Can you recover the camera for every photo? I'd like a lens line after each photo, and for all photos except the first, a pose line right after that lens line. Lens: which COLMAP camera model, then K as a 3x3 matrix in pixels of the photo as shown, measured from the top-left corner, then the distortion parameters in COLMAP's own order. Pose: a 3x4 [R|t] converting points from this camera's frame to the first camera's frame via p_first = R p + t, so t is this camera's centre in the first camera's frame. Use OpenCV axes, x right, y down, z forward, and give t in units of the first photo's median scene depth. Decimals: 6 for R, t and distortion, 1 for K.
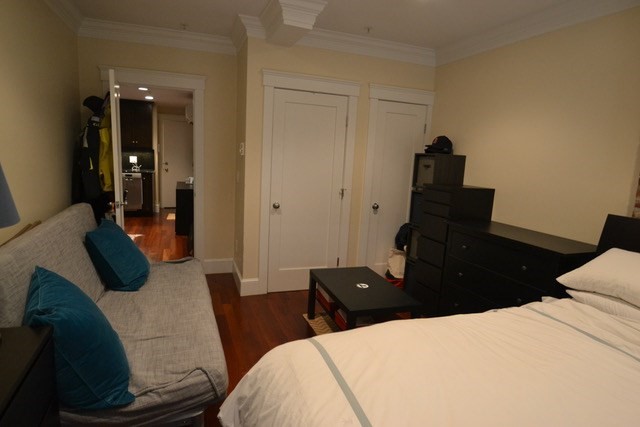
lens RADIAL K [[377.7, 0, 319.8], [0, 377.7, 212.4], [0, 0, 1]] dist [-0.006939, -0.003340]
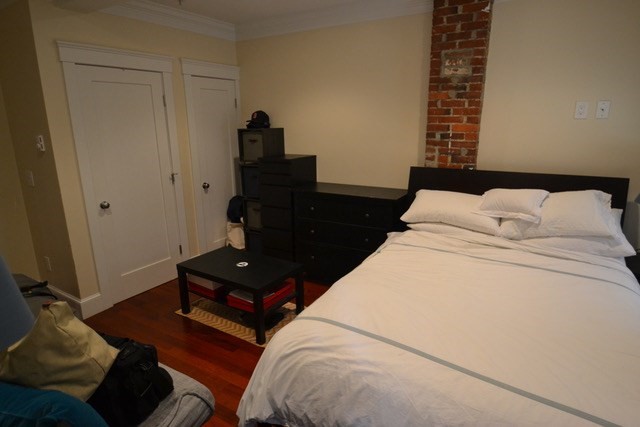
lens RADIAL K [[377.7, 0, 315.4], [0, 377.7, 215.7], [0, 0, 1]] dist [-0.006939, -0.003340]
pose [[0.789944, -0.215285, 0.574143, -0.234496], [0.151881, 0.975859, 0.156947, -0.056456], [-0.594071, -0.036778, 0.803571, 0.029129]]
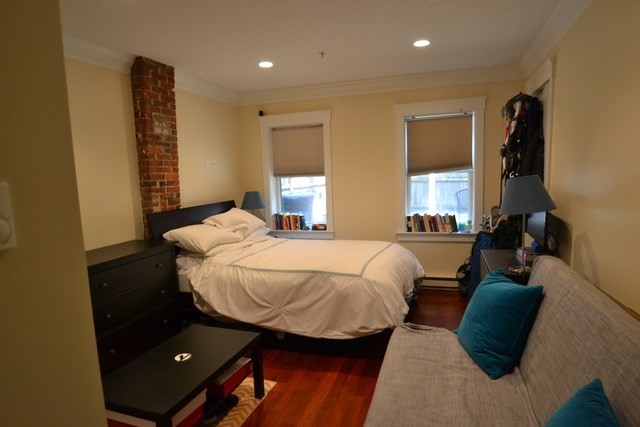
lens RADIAL K [[377.7, 0, 321.5], [0, 377.7, 215.4], [0, 0, 1]] dist [-0.006939, -0.003340]
pose [[-0.762535, -0.102755, 0.638734, -0.421606], [0.099962, 0.956735, 0.273250, -0.193606], [-0.639177, 0.272212, -0.719273, 0.951665]]
